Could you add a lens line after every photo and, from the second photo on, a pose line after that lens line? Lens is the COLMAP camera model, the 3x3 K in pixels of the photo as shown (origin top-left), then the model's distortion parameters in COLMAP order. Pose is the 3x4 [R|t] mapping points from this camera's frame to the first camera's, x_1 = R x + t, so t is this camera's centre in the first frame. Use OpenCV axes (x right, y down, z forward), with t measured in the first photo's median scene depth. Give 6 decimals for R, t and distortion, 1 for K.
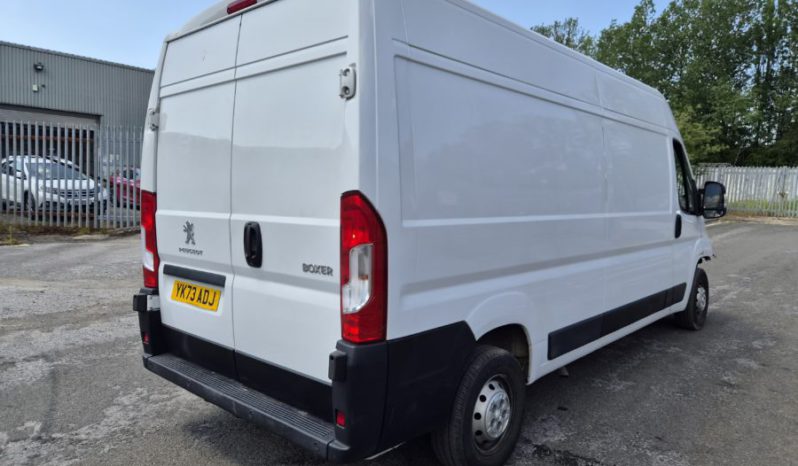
lens RADIAL K [[544.4, 0, 399.0], [0, 544.4, 233.0], [0, 0, 1]] dist [0.055950, -0.053558]
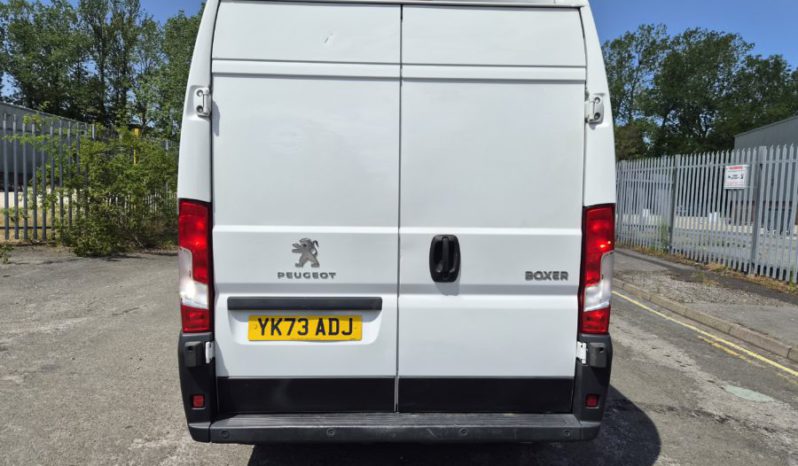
lens RADIAL K [[543.6, 0, 391.0], [0, 543.6, 238.0], [0, 0, 1]] dist [0.055089, -0.048247]
pose [[0.716391, -0.060006, 0.695114, -0.940631], [0.041826, 0.998196, 0.043063, -0.056762], [-0.696444, -0.001776, 0.717609, 0.365758]]
